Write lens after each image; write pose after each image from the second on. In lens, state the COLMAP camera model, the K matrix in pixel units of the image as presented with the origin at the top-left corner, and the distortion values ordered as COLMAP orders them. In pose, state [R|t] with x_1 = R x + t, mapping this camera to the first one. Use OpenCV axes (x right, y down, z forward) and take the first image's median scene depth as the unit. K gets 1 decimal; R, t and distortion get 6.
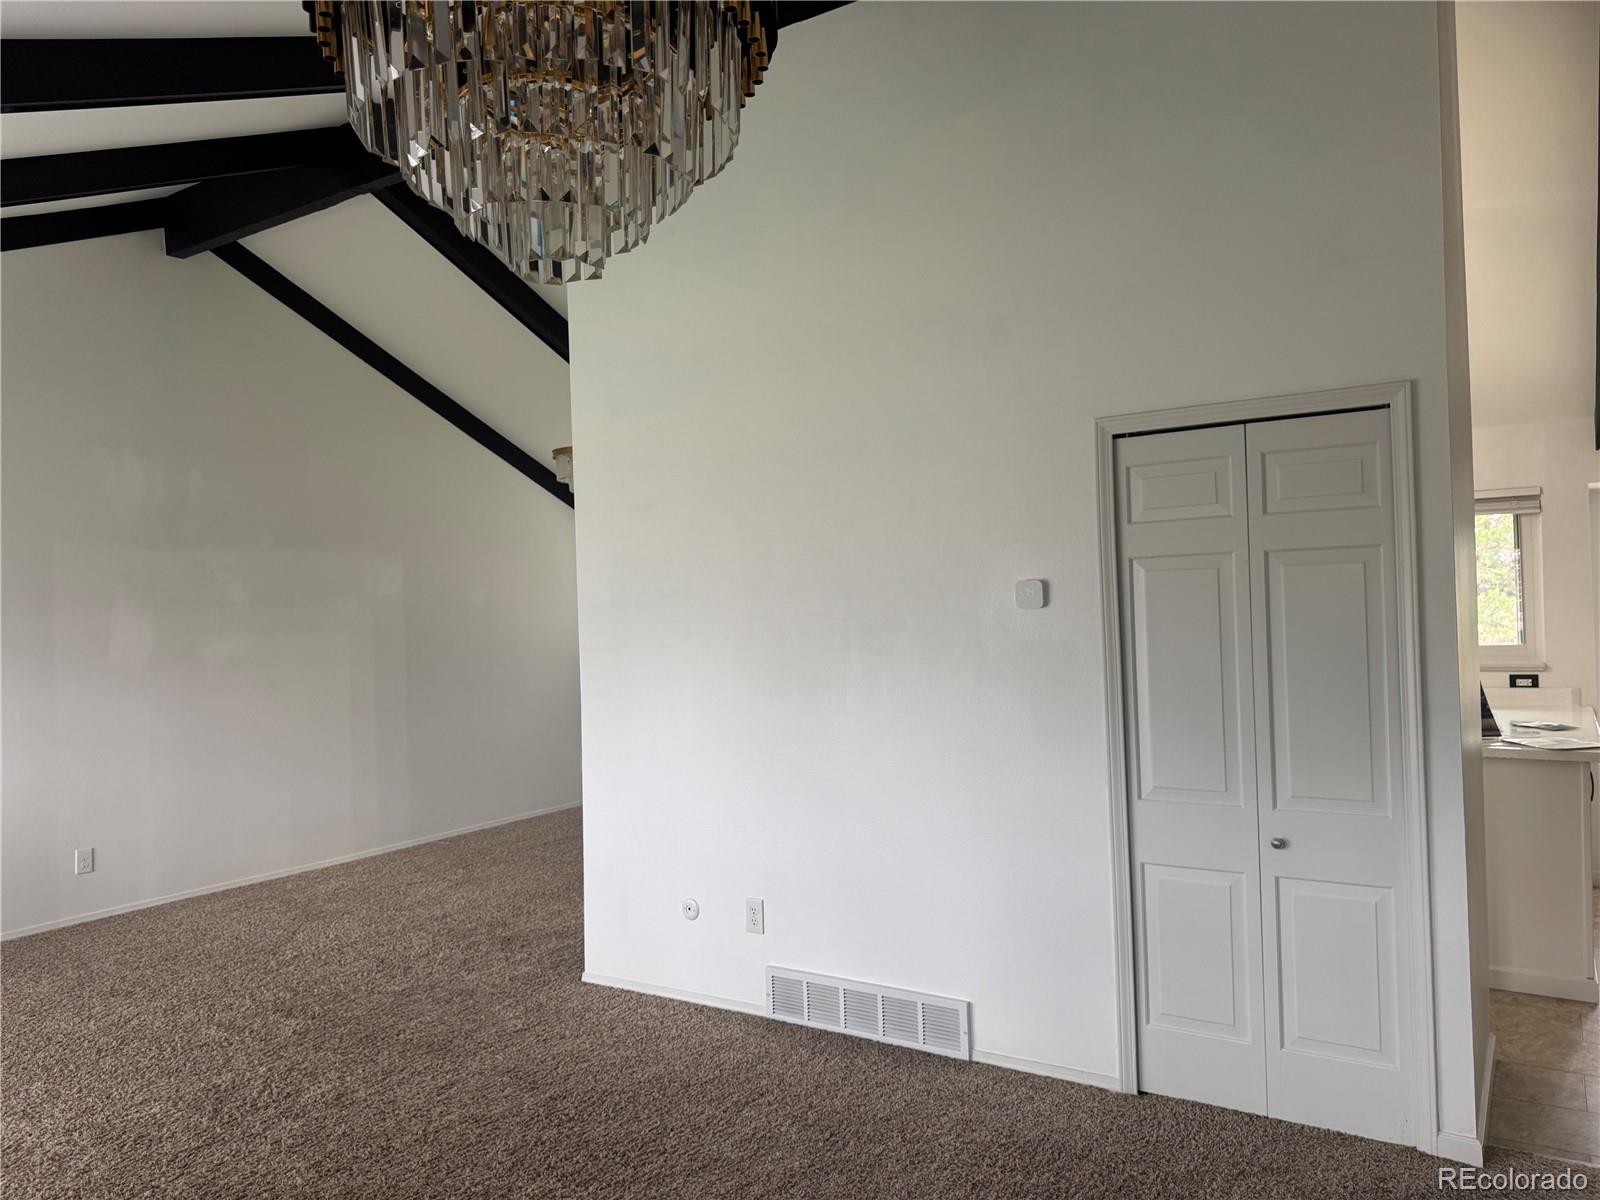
lens RADIAL K [[1136.9, 0, 801.0], [0, 1136.9, 620.9], [0, 0, 1]] dist [0.006912, -0.003817]
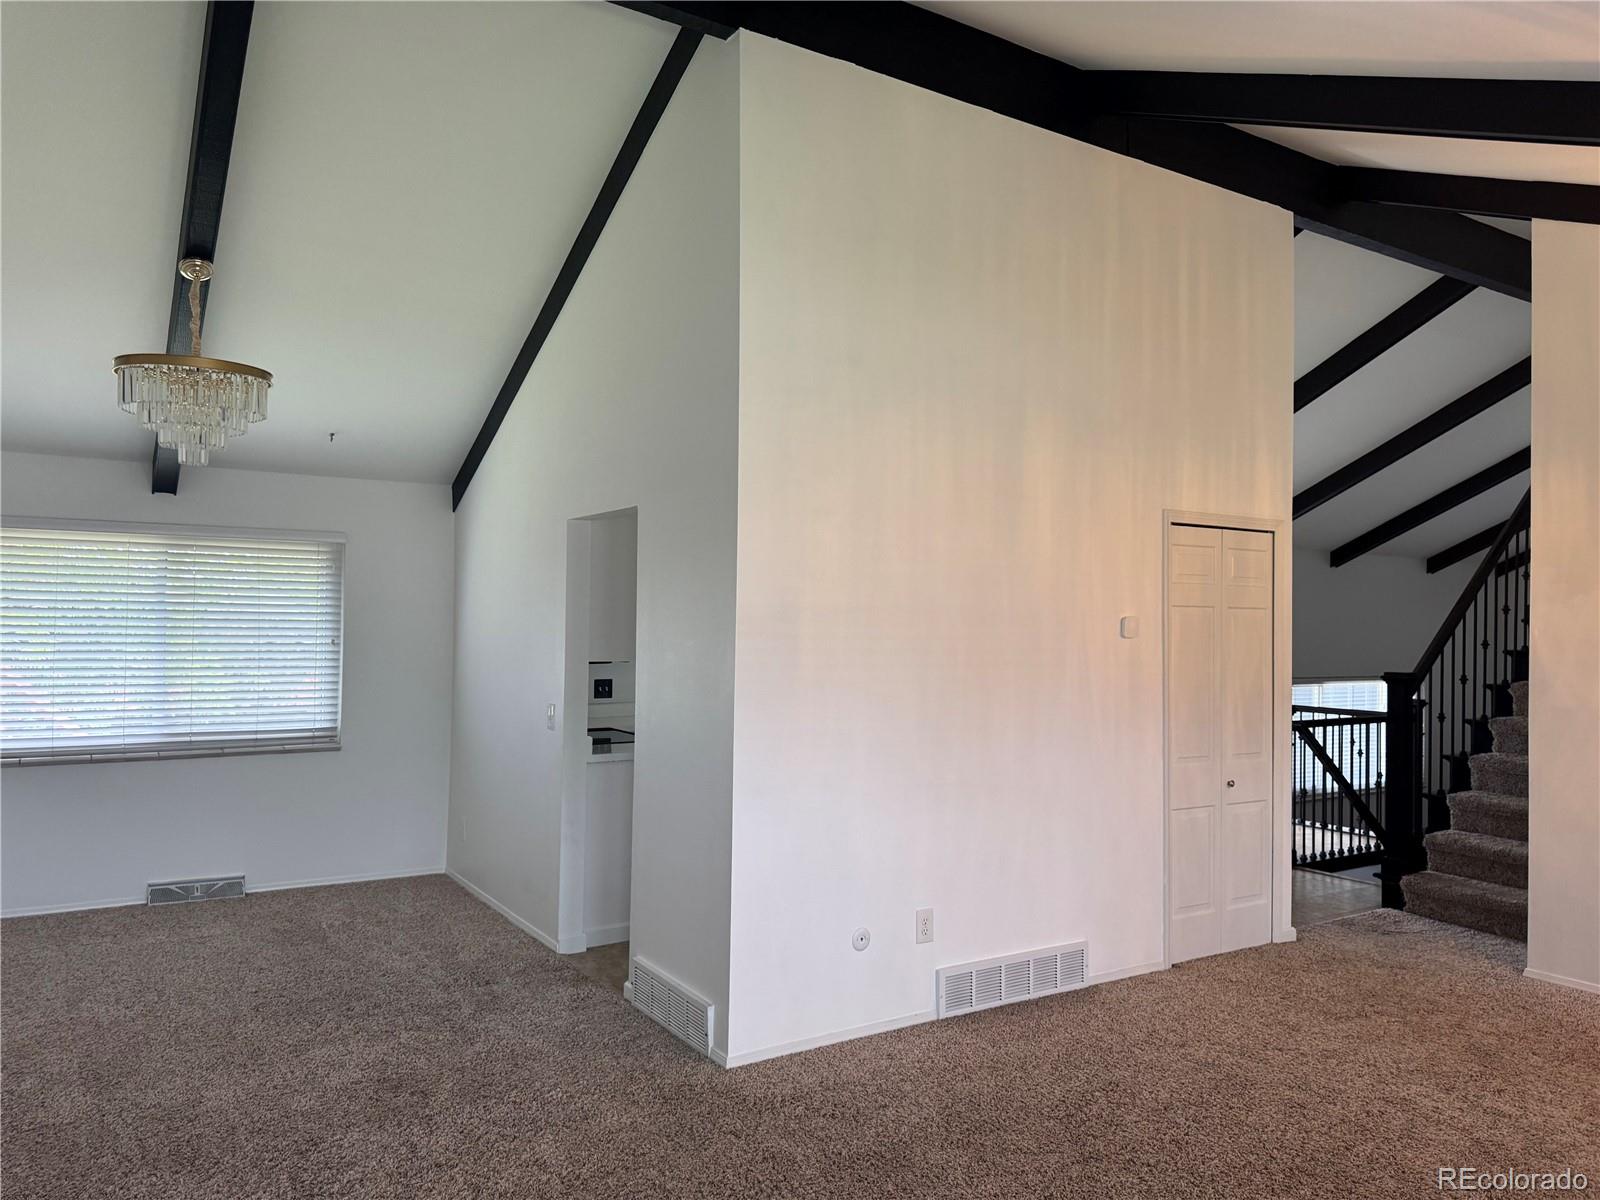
lens RADIAL K [[1122.1, 0, 796.2], [0, 1122.1, 631.0], [0, 0, 1]] dist [0.051978, -0.068367]
pose [[0.418667, 0.031304, 0.907600, -1.099306], [-0.014075, 0.999509, -0.027982, 0.021956], [-0.908031, -0.001059, 0.418902, 0.719065]]
